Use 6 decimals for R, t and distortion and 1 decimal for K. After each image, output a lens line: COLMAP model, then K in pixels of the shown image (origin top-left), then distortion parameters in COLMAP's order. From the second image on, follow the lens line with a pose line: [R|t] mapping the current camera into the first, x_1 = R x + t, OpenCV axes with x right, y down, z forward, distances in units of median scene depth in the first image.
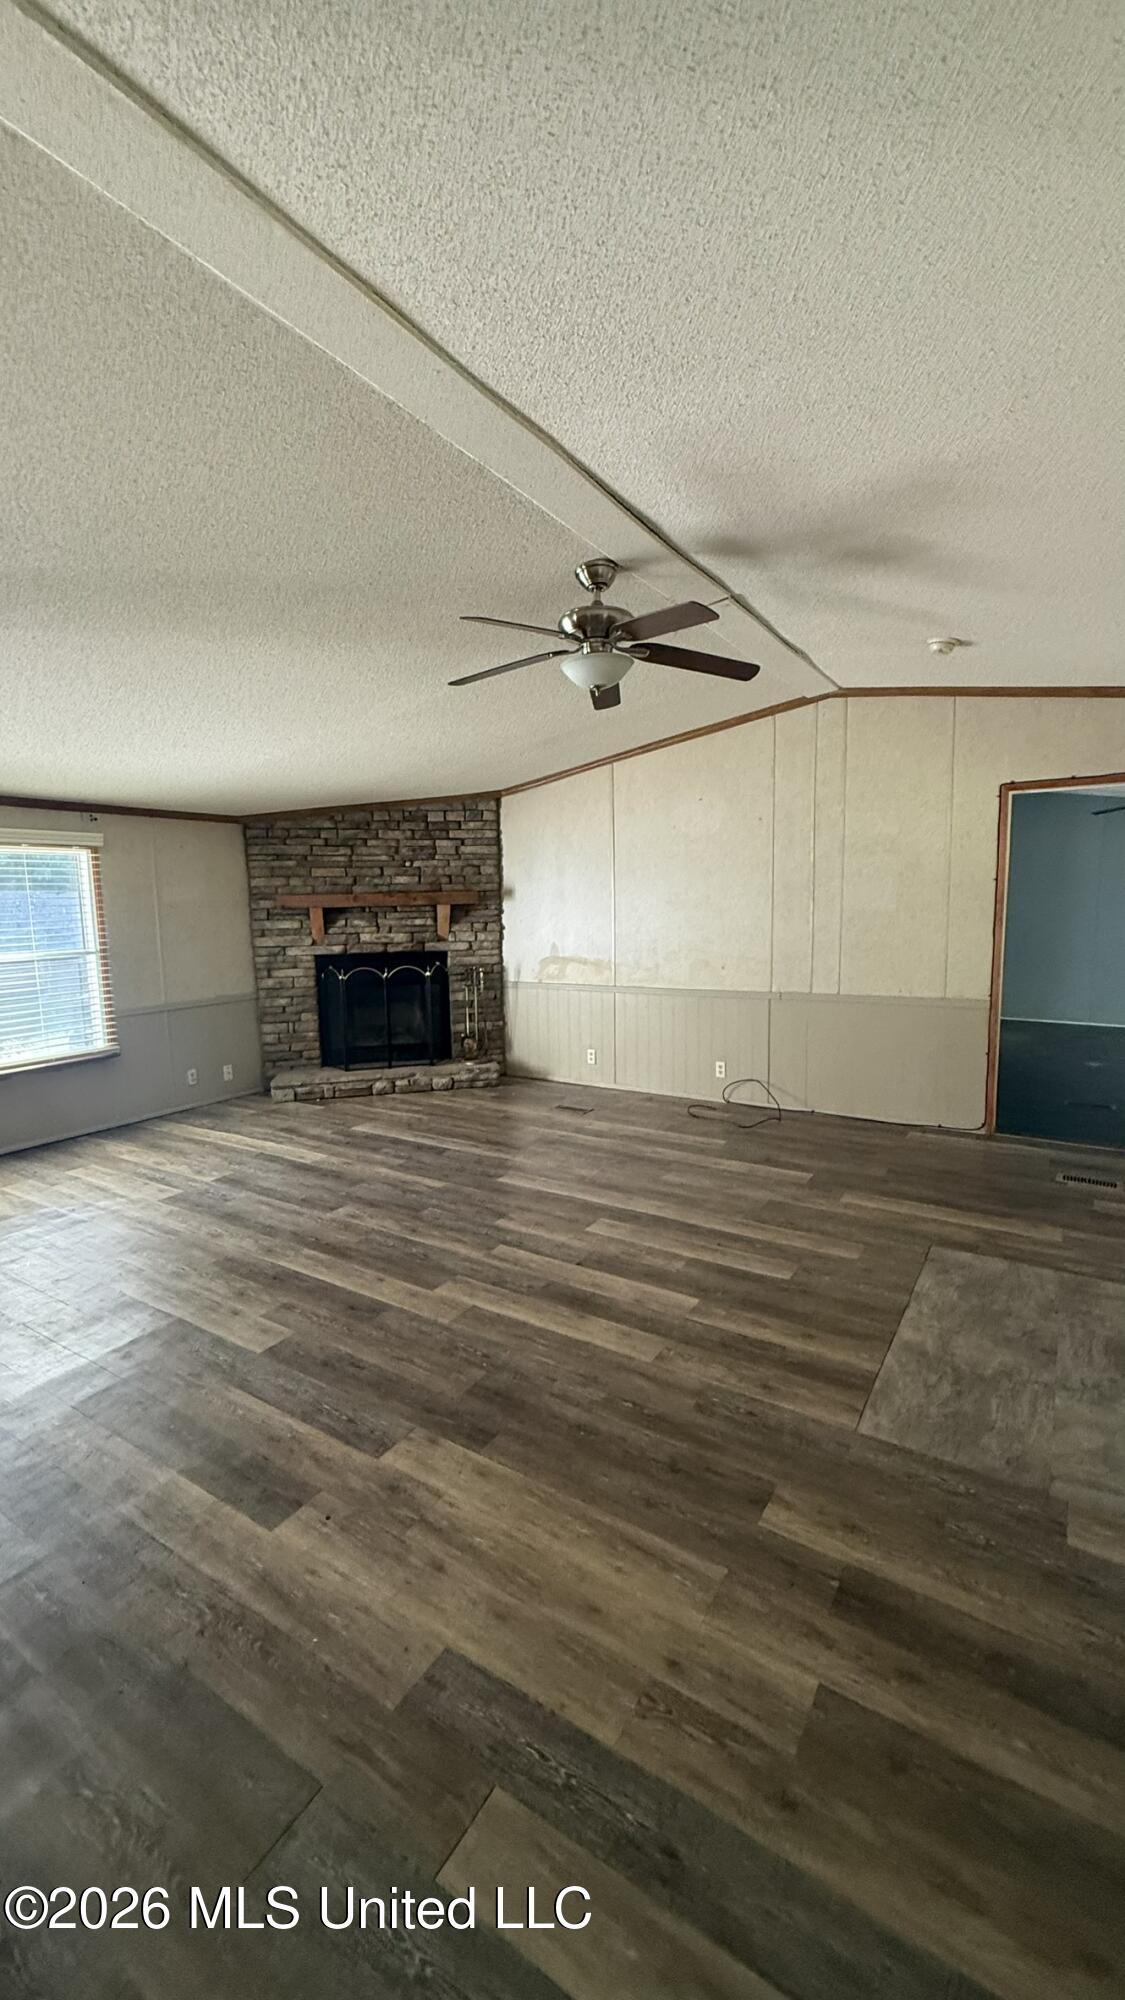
lens RADIAL K [[796.1, 0, 565.6], [0, 796.1, 998.5], [0, 0, 1]] dist [-0.002042, -0.000222]
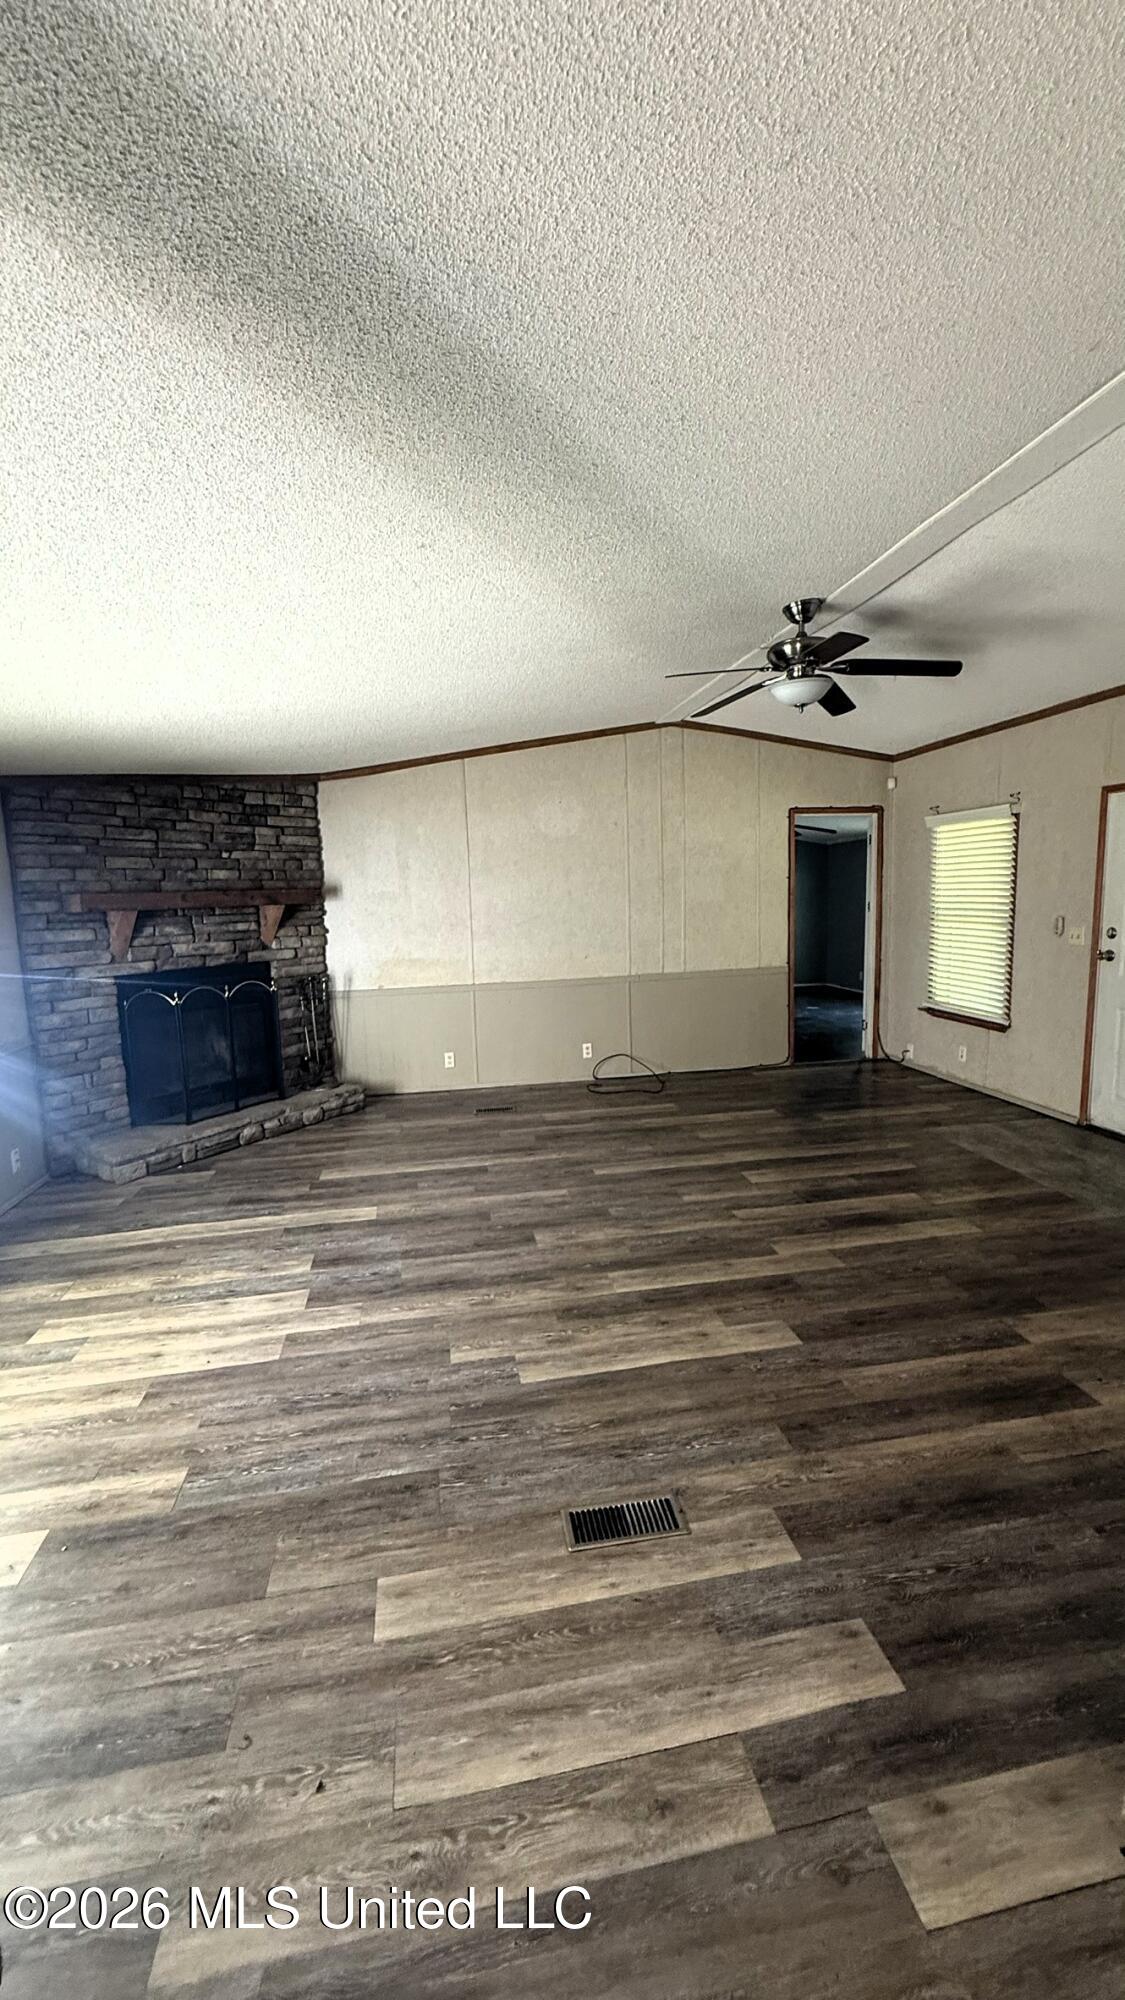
lens RADIAL K [[796.1, 0, 566.4], [0, 796.1, 998.0], [0, 0, 1]] dist [-0.002042, -0.000222]
pose [[0.735229, -0.091337, 0.671637, -0.657133], [0.099278, 0.994704, 0.026594, -0.017179], [-0.670509, 0.047127, 0.740403, 0.243356]]
